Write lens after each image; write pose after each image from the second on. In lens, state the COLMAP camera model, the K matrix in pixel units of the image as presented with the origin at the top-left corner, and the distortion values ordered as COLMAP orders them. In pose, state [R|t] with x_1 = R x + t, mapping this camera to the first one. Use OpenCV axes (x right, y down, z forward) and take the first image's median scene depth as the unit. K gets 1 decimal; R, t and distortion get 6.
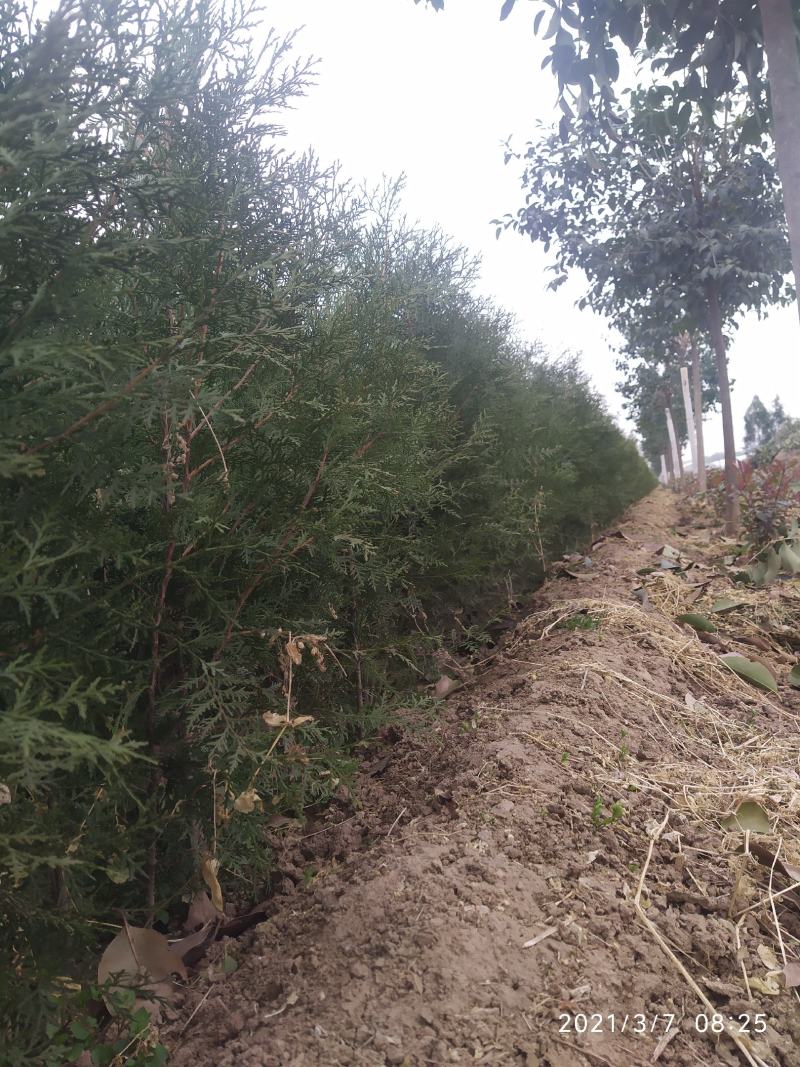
lens RADIAL K [[790.5, 0, 399.2], [0, 790.5, 546.6], [0, 0, 1]] dist [0.059197, -0.076523]
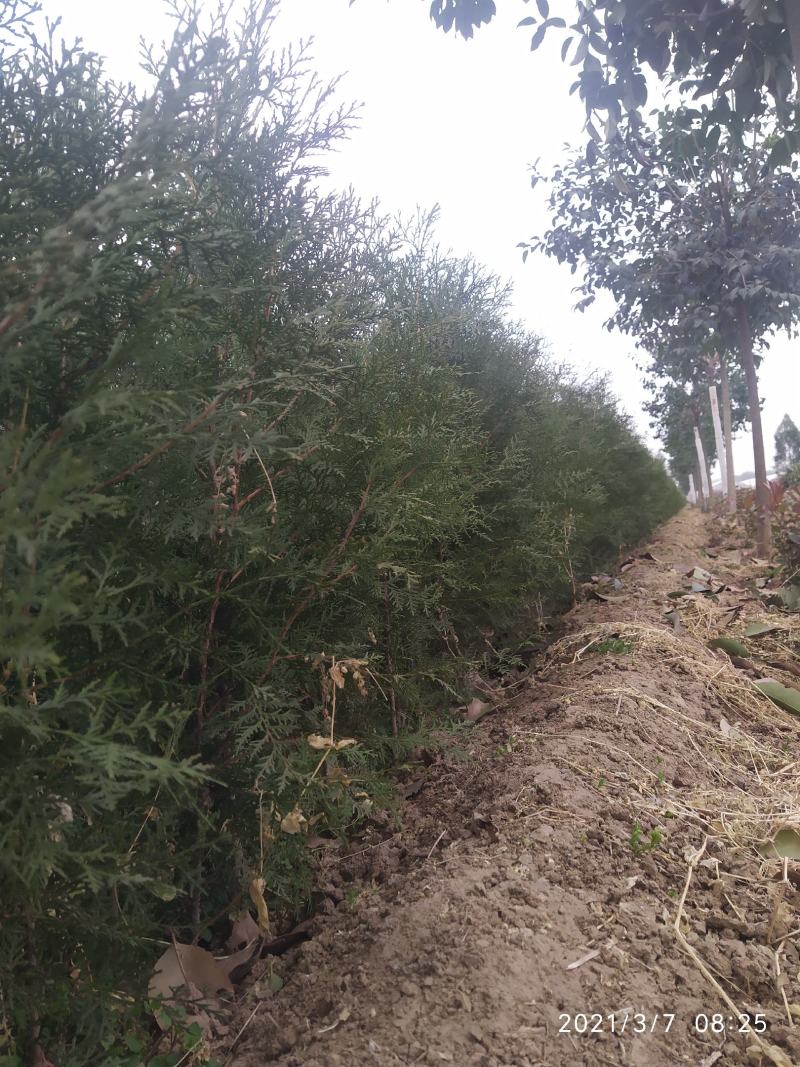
lens RADIAL K [[838.2, 0, 369.5], [0, 838.2, 532.0], [0, 0, 1]] dist [0.067141, -0.090802]
pose [[0.999578, 0.003012, -0.028882, -0.051356], [-0.003568, 0.999809, -0.019217, -0.029202], [0.028819, 0.019312, 0.999398, -0.081281]]
